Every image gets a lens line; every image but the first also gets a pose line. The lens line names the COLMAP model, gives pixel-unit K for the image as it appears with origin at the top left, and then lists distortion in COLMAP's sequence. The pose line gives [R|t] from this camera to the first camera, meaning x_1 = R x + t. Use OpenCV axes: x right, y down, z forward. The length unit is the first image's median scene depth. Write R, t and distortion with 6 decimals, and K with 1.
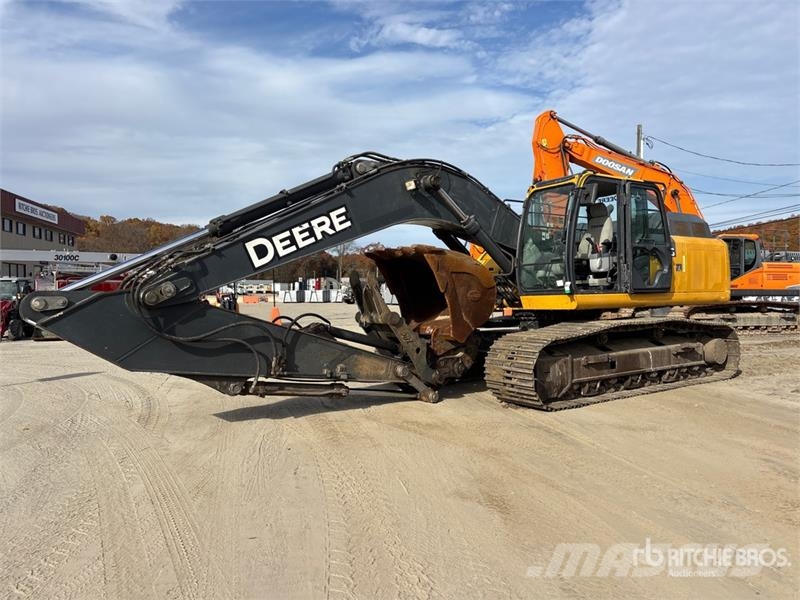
lens RADIAL K [[605.2, 0, 398.9], [0, 605.2, 305.5], [0, 0, 1]] dist [0.042273, -0.042772]
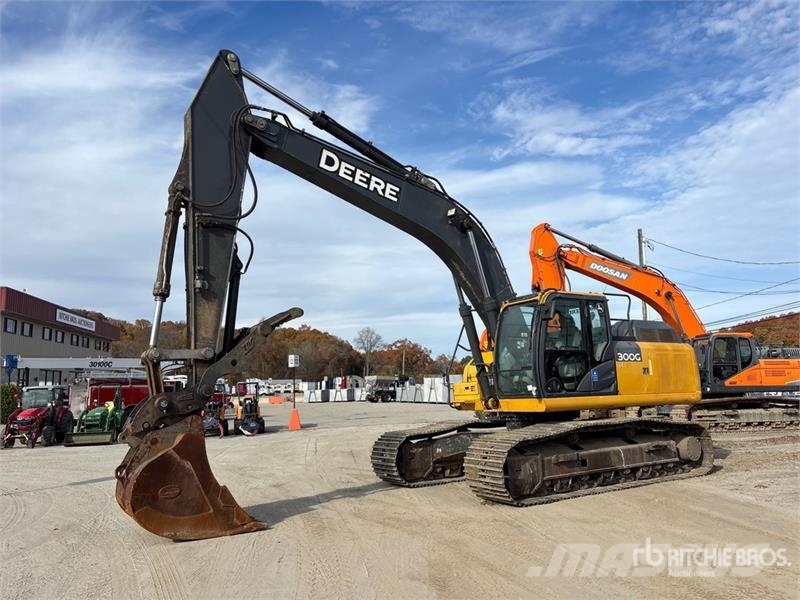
lens RADIAL K [[605.2, 0, 403.0], [0, 605.2, 296.9], [0, 0, 1]] dist [0.042273, -0.042772]
pose [[0.999089, -0.022163, -0.036456, 0.066753], [0.015553, 0.984884, -0.172516, -0.011223], [0.039728, 0.171792, 0.984332, -0.128742]]
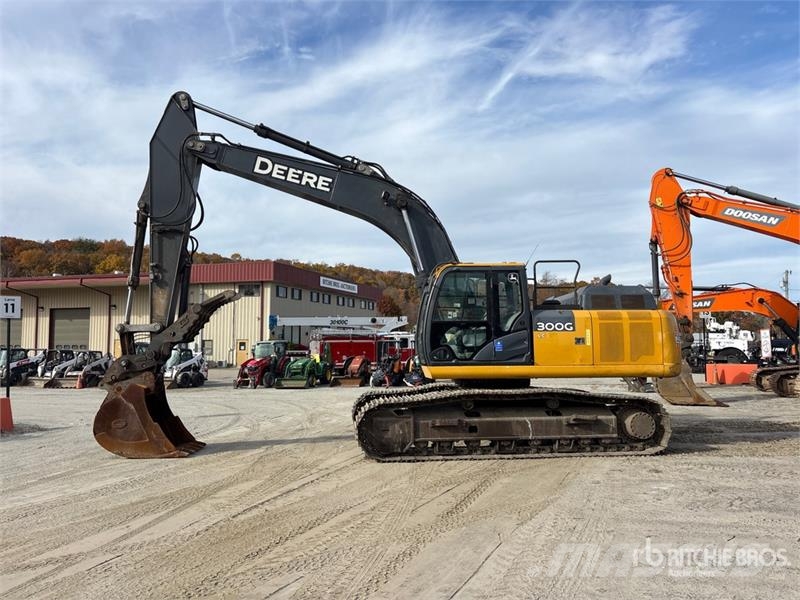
lens RADIAL K [[605.2, 0, 399.6], [0, 605.2, 292.5], [0, 0, 1]] dist [0.042273, -0.042772]
pose [[0.862582, -0.043496, -0.504044, 0.743202], [-0.011572, 0.994340, -0.105610, -0.032146], [0.505784, 0.096930, 0.857197, -0.059006]]
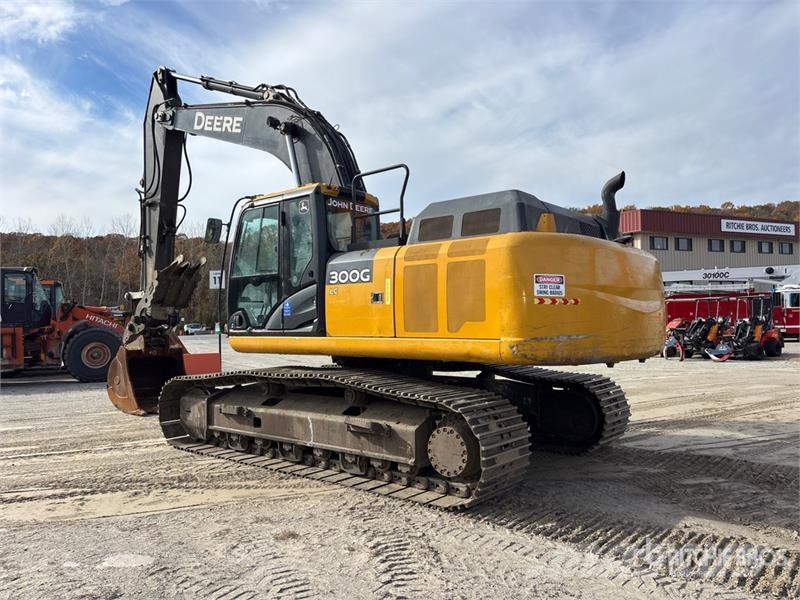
lens RADIAL K [[605.2, 0, 394.7], [0, 605.2, 295.3], [0, 0, 1]] dist [0.042273, -0.042772]
pose [[0.252227, -0.026757, -0.967298, 1.099296], [-0.005841, 0.999557, -0.029172, -0.048192], [0.967651, 0.013008, 0.251959, 0.883687]]
